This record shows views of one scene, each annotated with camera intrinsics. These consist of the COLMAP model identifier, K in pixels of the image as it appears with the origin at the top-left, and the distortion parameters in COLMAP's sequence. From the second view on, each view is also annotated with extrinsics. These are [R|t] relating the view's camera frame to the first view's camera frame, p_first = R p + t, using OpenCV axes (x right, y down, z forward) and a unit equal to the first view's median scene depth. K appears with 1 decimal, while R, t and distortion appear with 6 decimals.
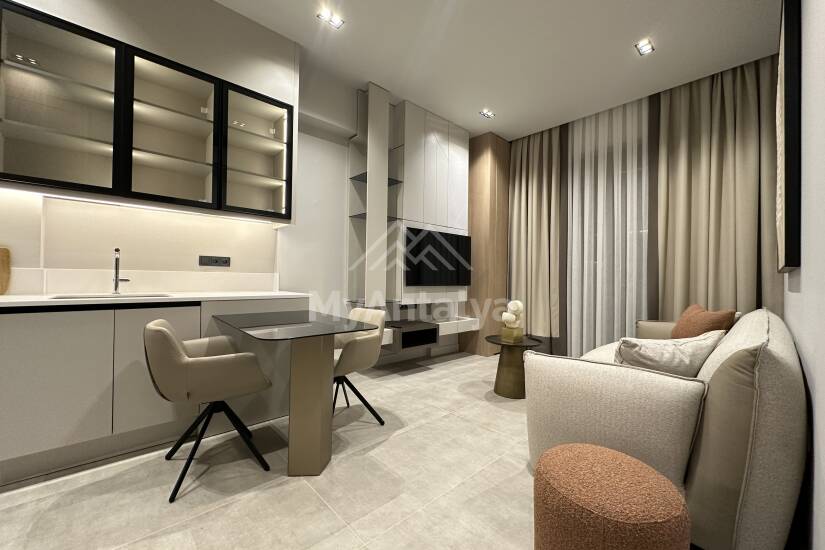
lens RADIAL K [[326.5, 0, 414.1], [0, 326.5, 275.8], [0, 0, 1]] dist [-0.008186, 0.000430]
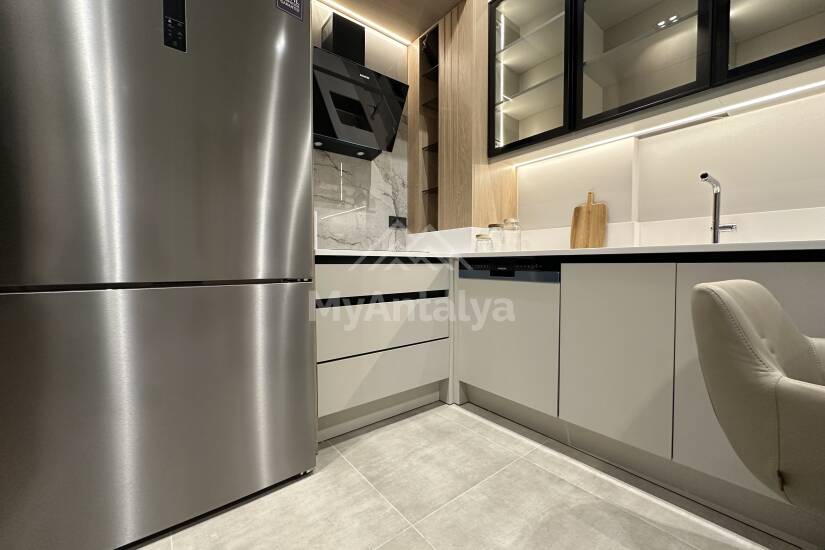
lens RADIAL K [[326.5, 0, 414.6], [0, 326.5, 274.3], [0, 0, 1]] dist [-0.008186, 0.000430]
pose [[-0.069704, 0.017028, -0.997422, -0.231747], [0.005053, 0.999847, 0.016717, 0.098588], [0.997555, -0.003875, -0.069780, 0.463847]]
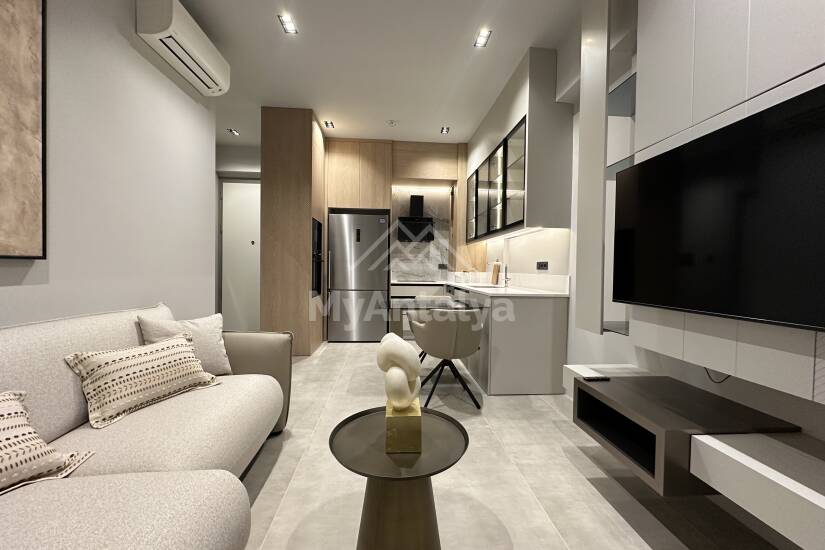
lens RADIAL K [[326.5, 0, 412.8], [0, 326.5, 276.0], [0, 0, 1]] dist [-0.008186, 0.000430]
pose [[-0.620128, -0.009091, -0.784448, 0.885648], [-0.022021, 0.999741, 0.005822, -0.004181], [0.784192, 0.020885, -0.620167, 1.822838]]
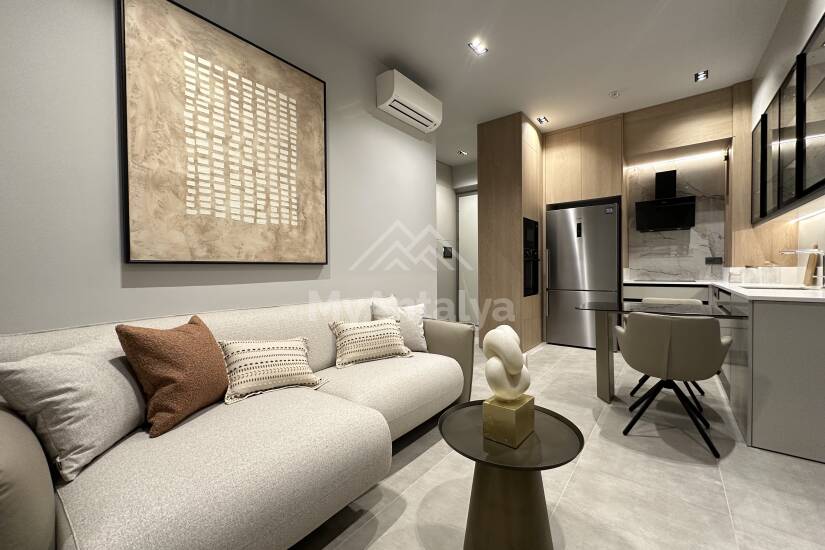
lens RADIAL K [[326.5, 0, 412.5], [0, 326.5, 275.8], [0, 0, 1]] dist [-0.008186, 0.000430]
pose [[-0.988048, -0.004644, -0.154075, 0.699487], [-0.006460, 0.999915, 0.011293, 0.007778], [0.154010, 0.012153, -0.987995, 1.992648]]
